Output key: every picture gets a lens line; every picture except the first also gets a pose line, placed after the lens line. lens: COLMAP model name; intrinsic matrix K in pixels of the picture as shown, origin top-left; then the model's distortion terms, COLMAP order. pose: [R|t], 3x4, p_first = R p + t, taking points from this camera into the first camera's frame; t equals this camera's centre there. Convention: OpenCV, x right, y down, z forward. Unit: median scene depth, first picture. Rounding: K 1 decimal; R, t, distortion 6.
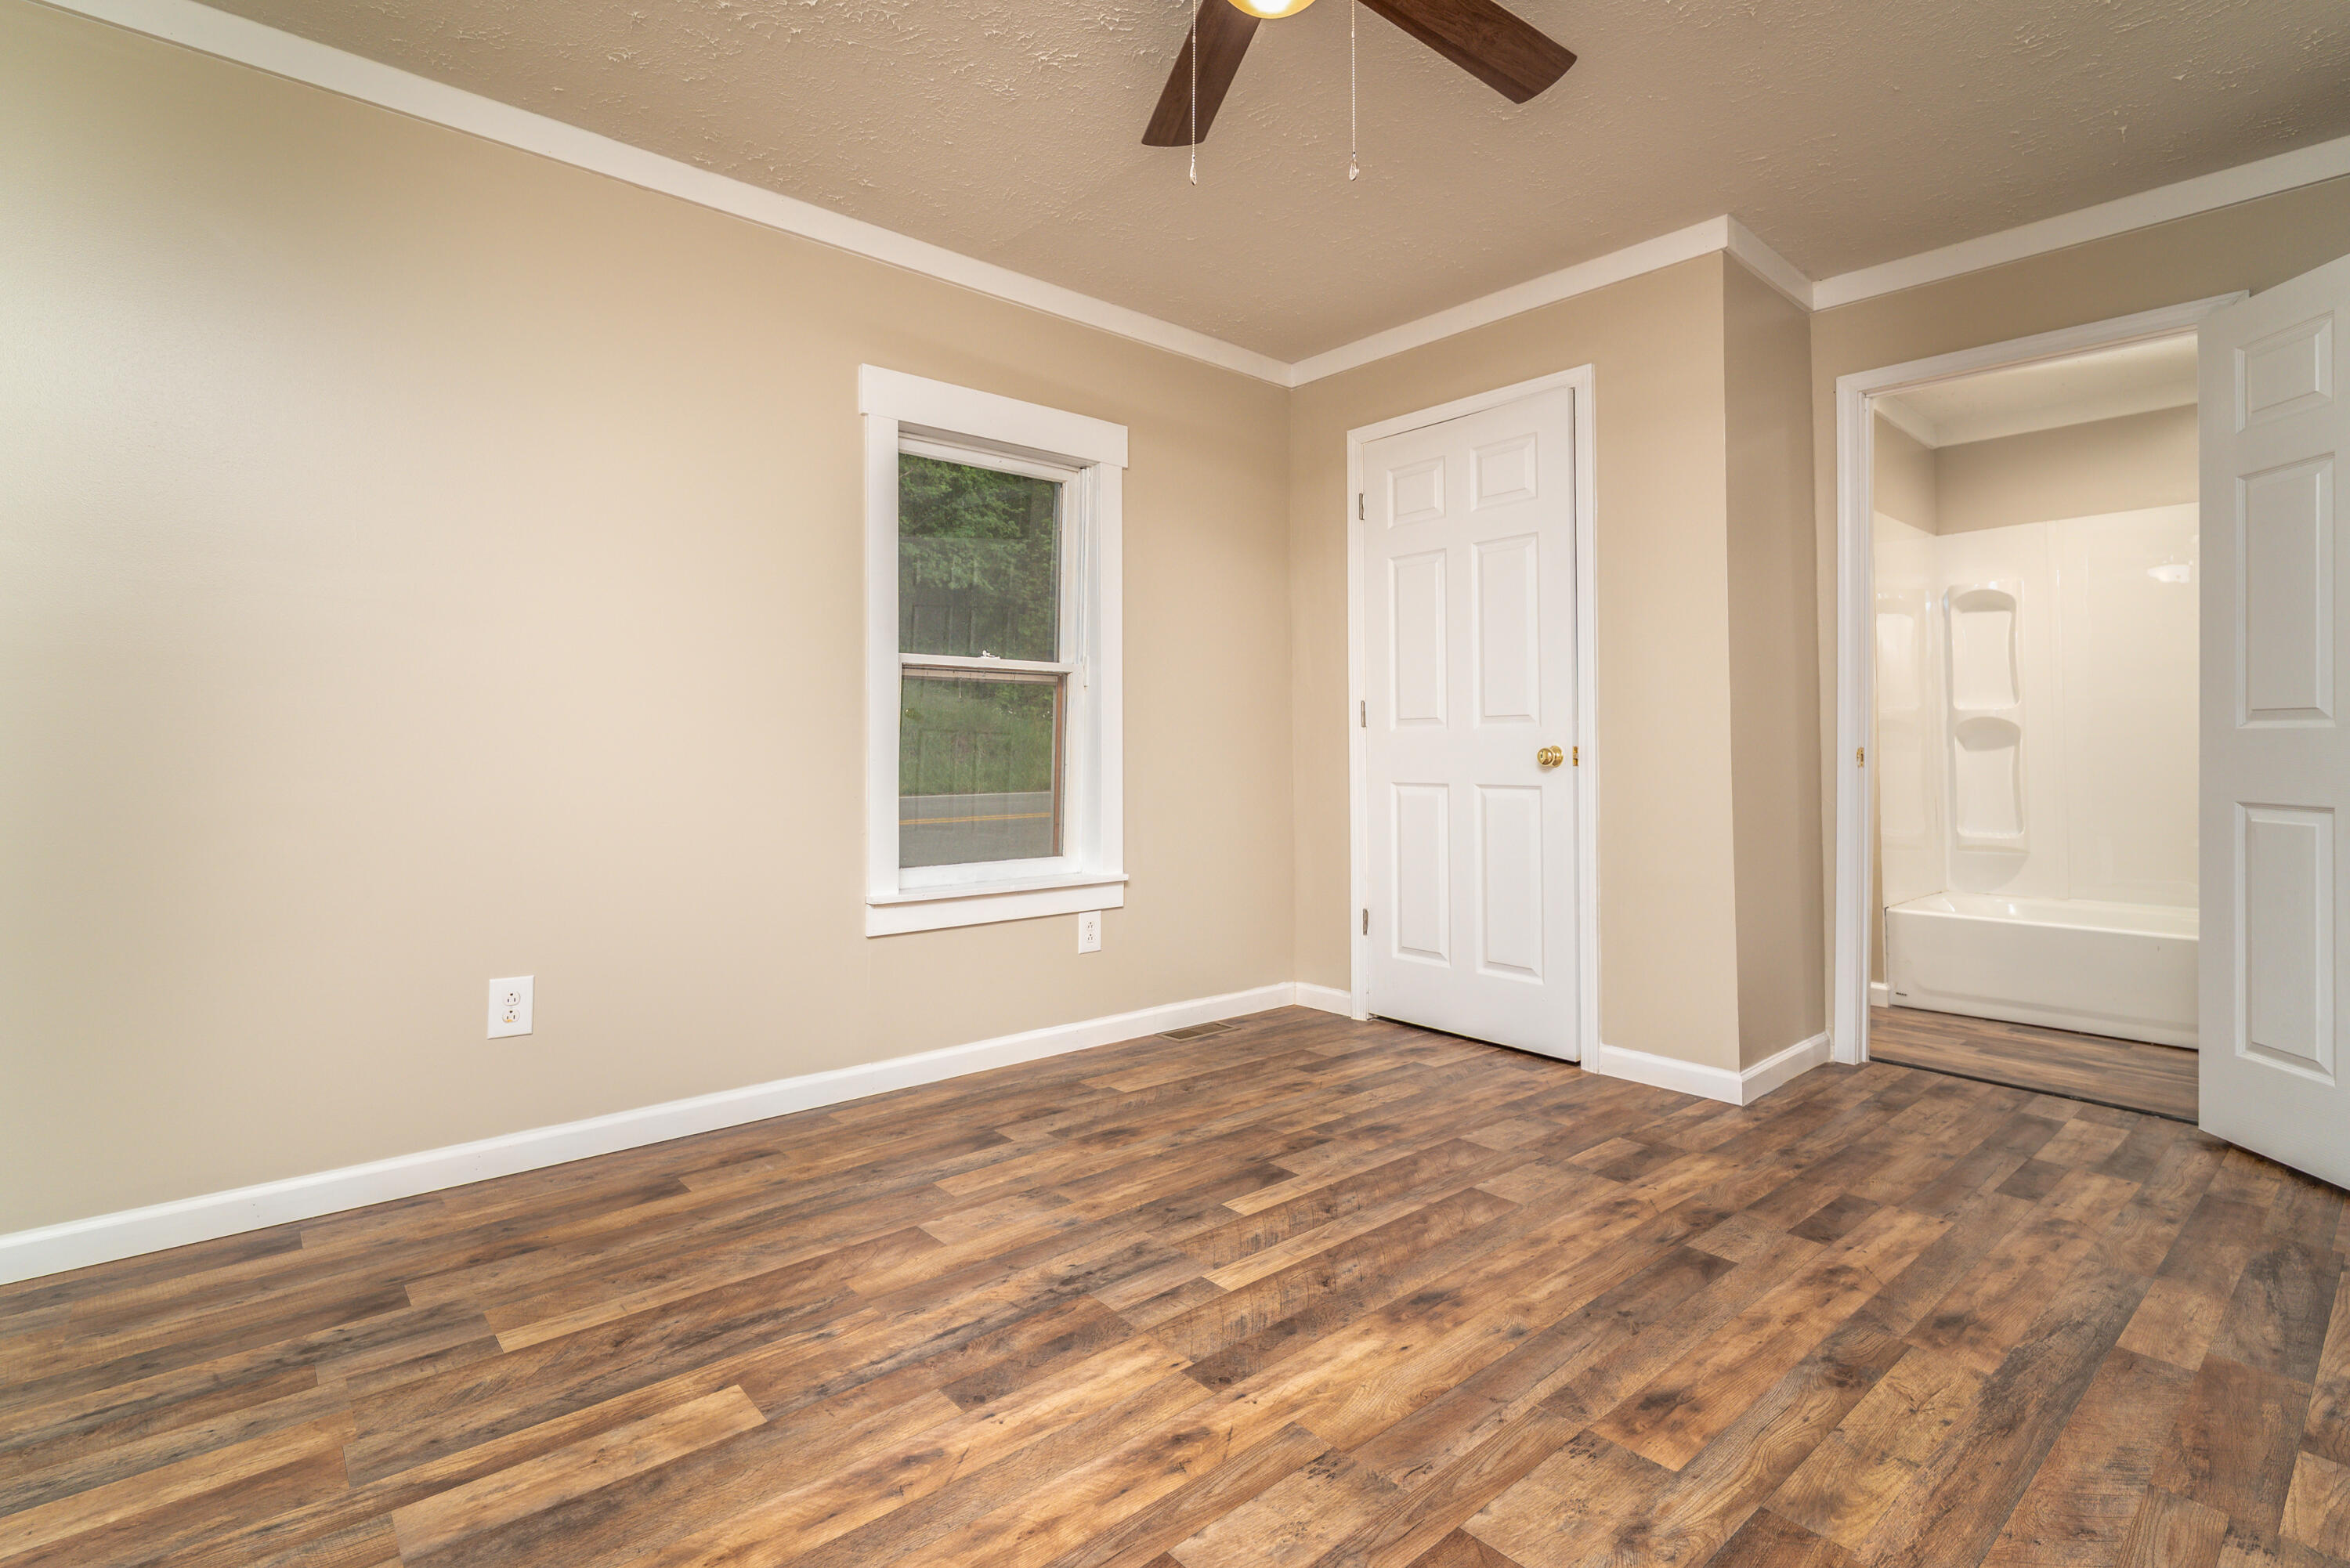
lens RADIAL K [[1110.0, 0, 1180.9], [0, 1110.0, 755.0], [0, 0, 1]] dist [-0.003544, -0.000793]
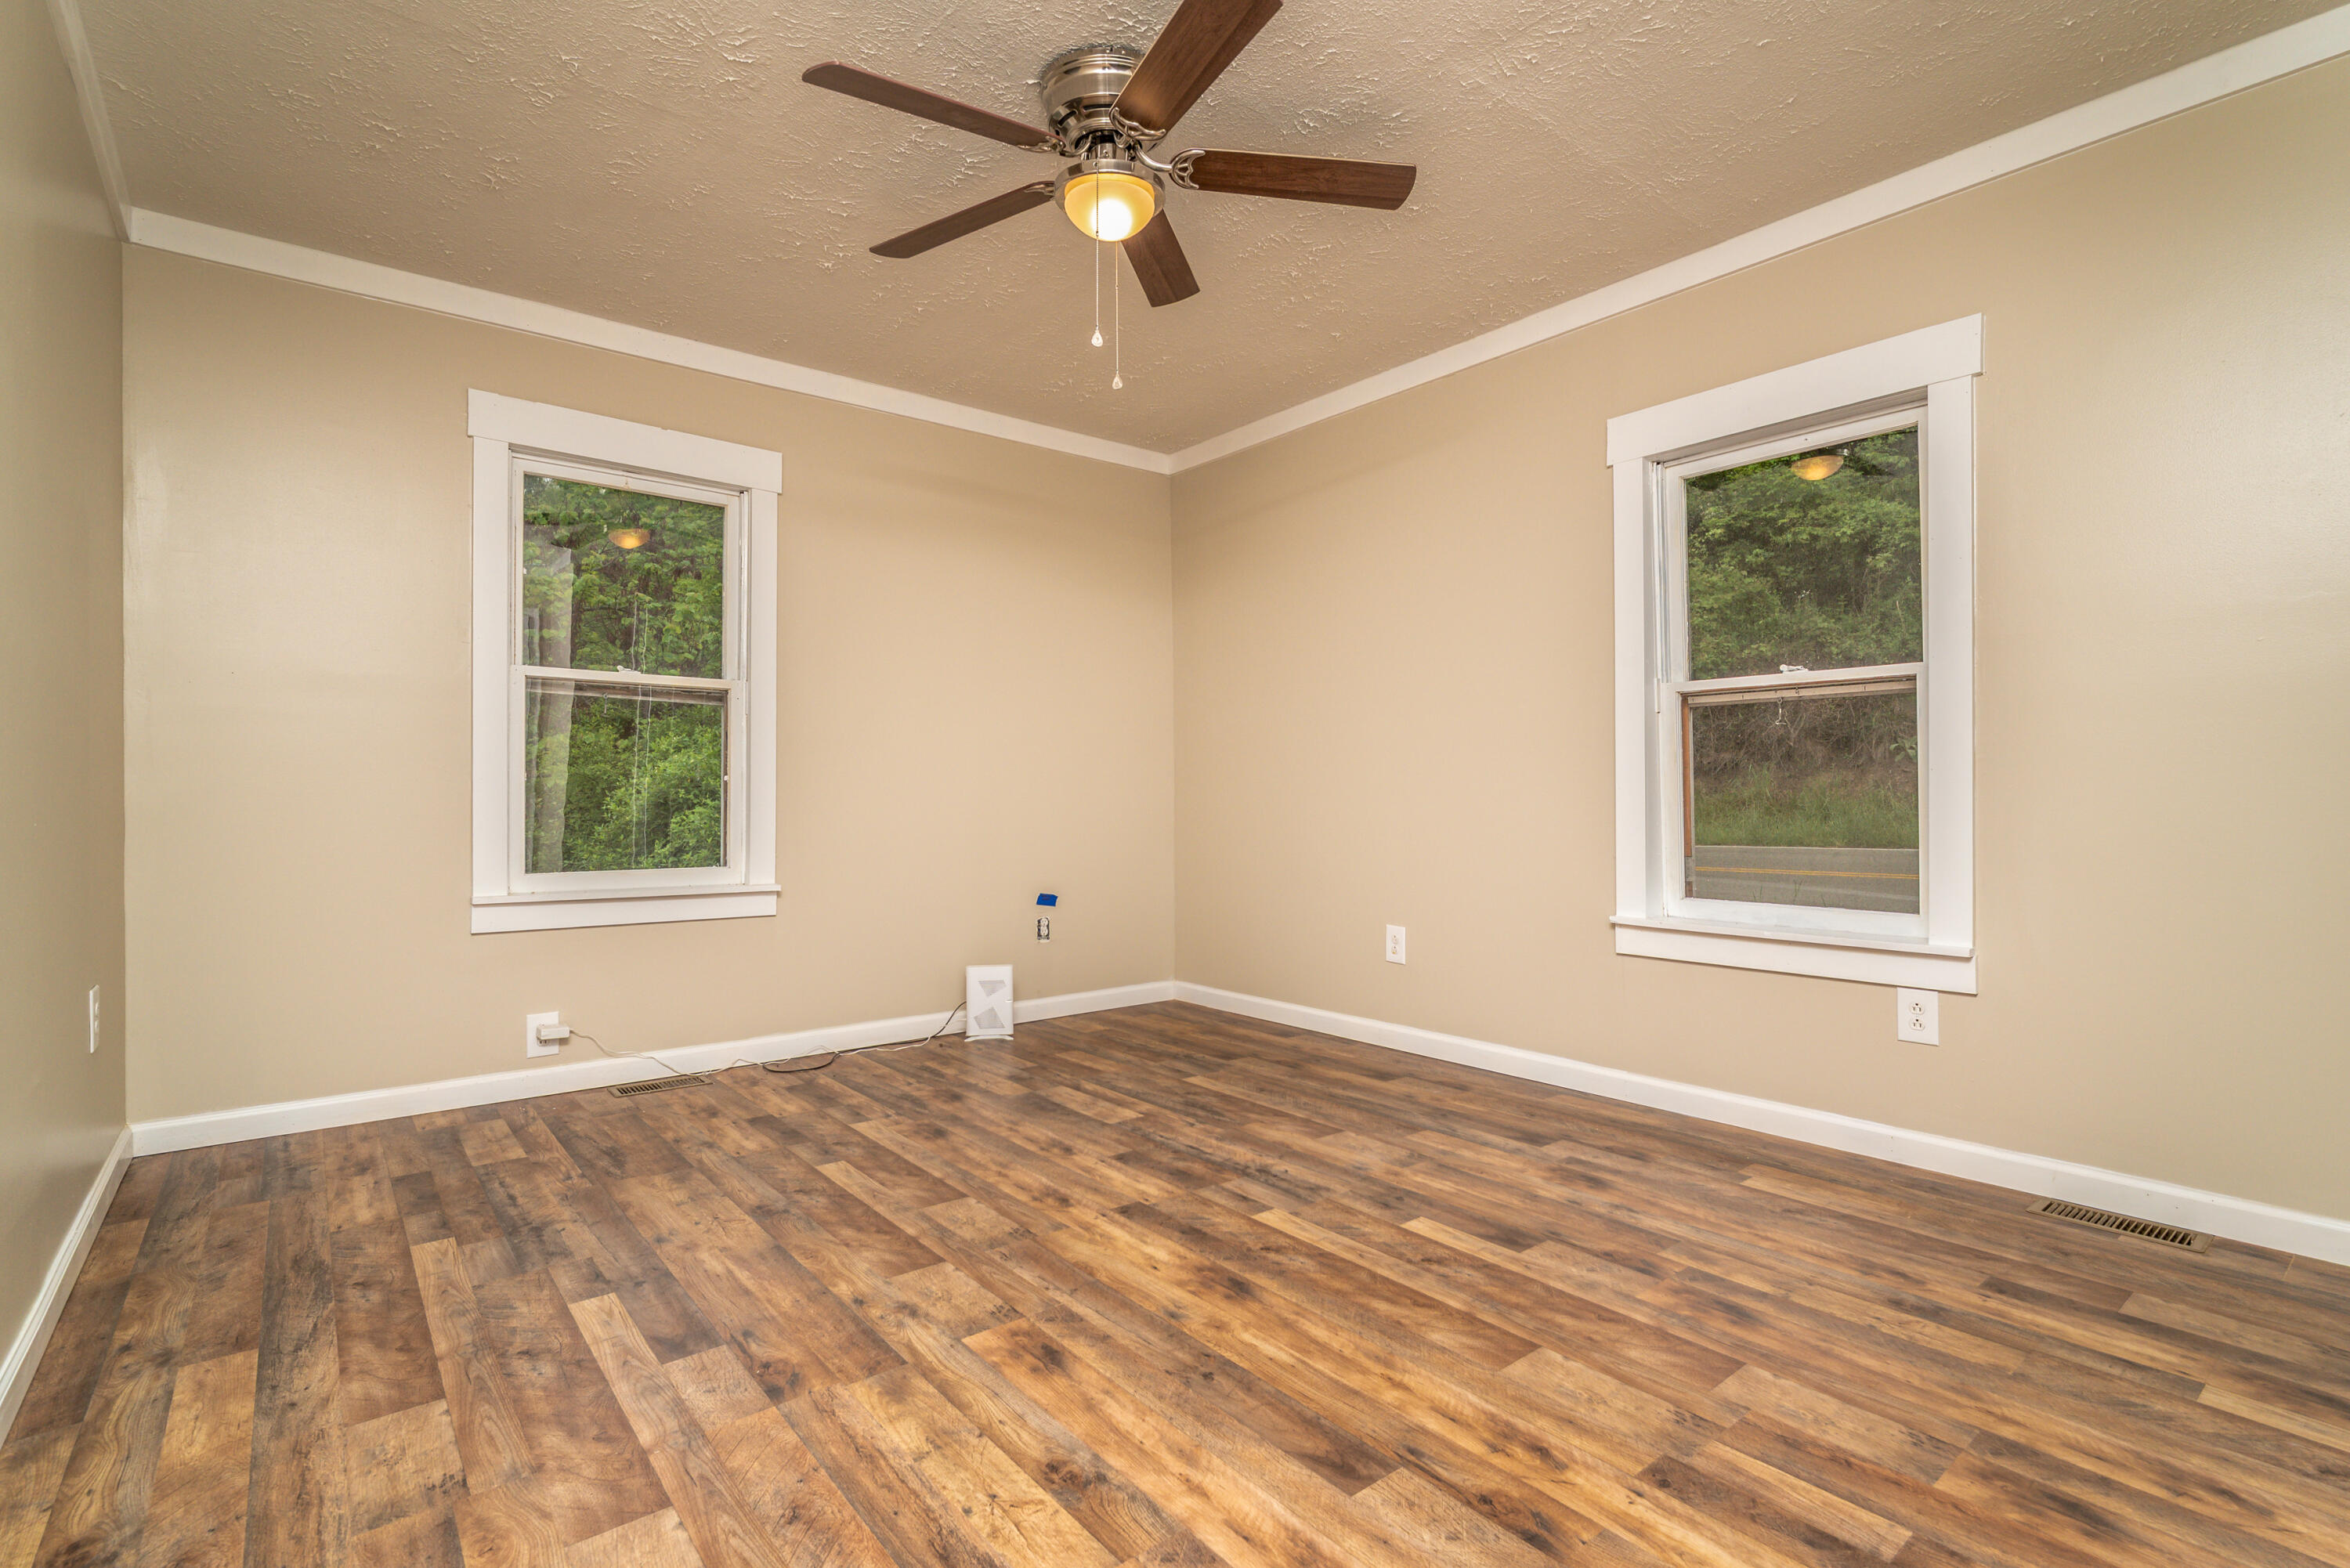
lens RADIAL K [[1098.9, 0, 1178.2], [0, 1098.9, 775.0], [0, 0, 1]] dist [-0.003952, -0.001947]
pose [[-0.034055, -0.015421, -0.999301, 1.147028], [-0.000791, 0.999881, -0.015403, 0.011353], [0.999420, 0.000266, -0.034063, 0.866773]]
